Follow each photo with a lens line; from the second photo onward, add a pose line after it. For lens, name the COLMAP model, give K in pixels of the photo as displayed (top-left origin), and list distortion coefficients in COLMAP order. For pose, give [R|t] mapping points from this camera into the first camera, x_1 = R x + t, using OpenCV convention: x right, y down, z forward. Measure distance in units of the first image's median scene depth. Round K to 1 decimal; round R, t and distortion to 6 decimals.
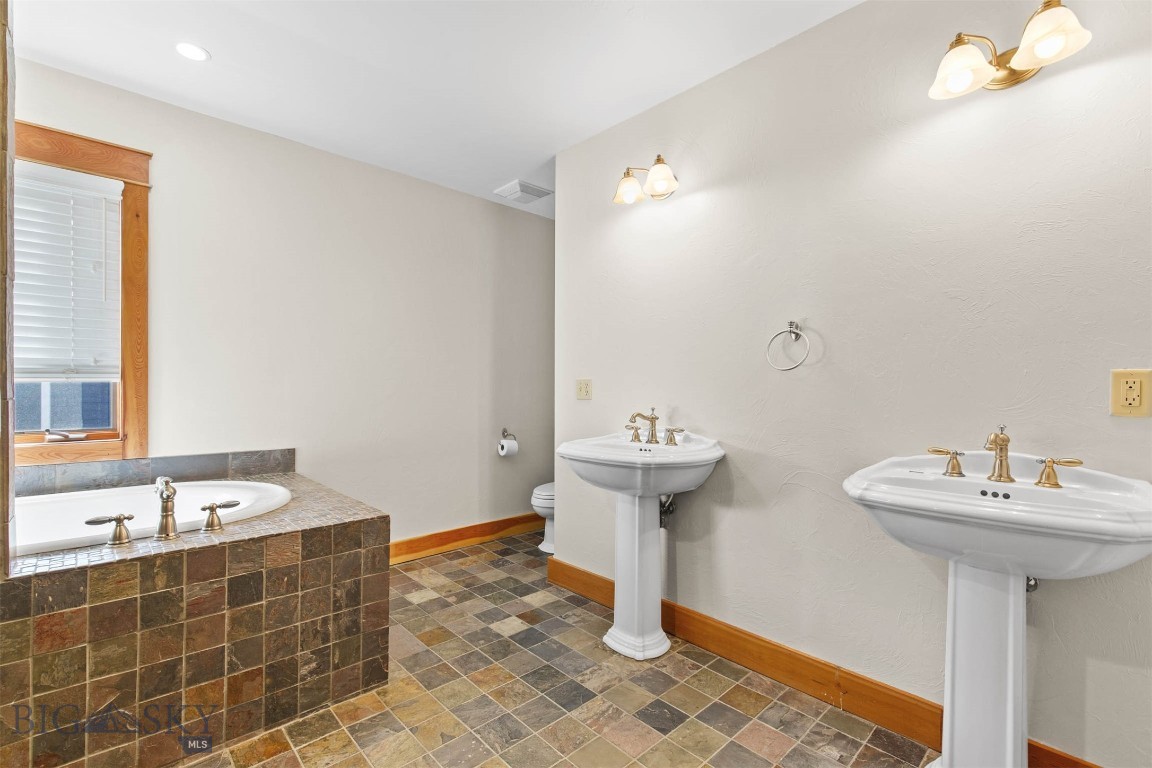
lens RADIAL K [[513.9, 0, 577.9], [0, 513.9, 382.6], [0, 0, 1]] dist [0.003709, 0.000393]
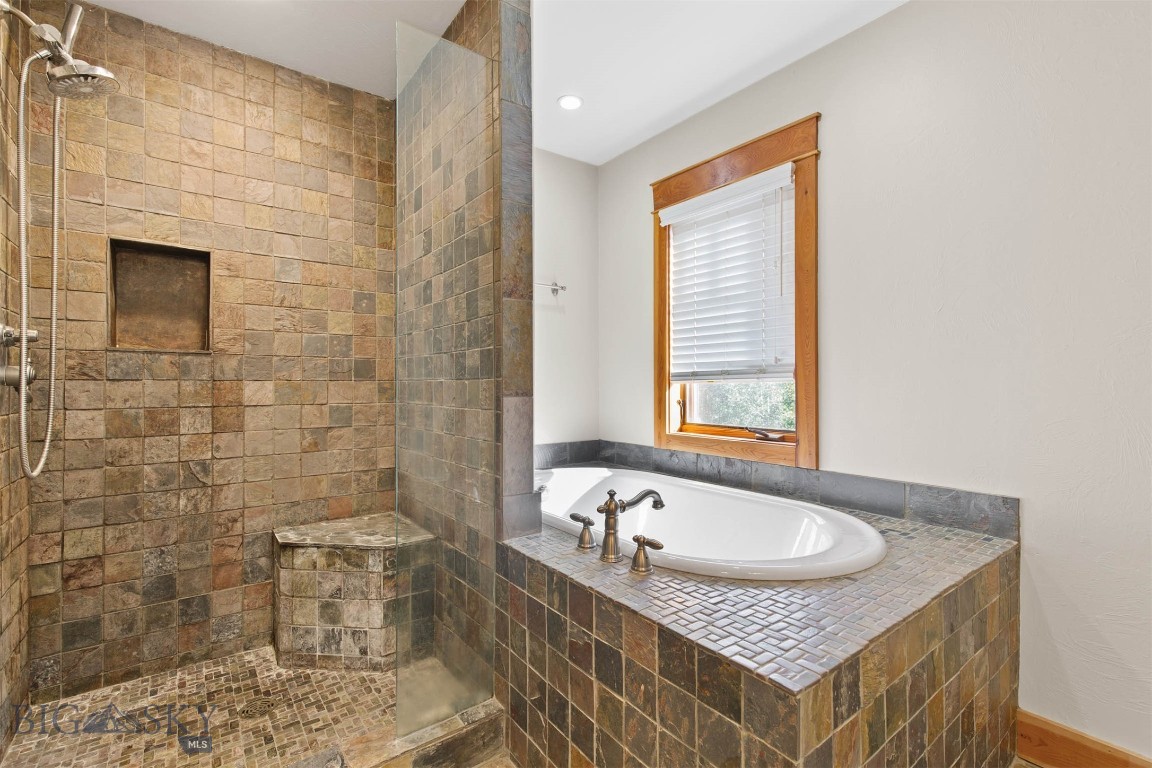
lens RADIAL K [[513.9, 0, 577.9], [0, 513.9, 382.6], [0, 0, 1]] dist [0.003709, 0.000393]
pose [[-0.103362, -0.009340, -0.994600, 0.081202], [0.008735, 0.999909, -0.010297, 0.009751], [0.994605, -0.009752, -0.103271, 1.016342]]
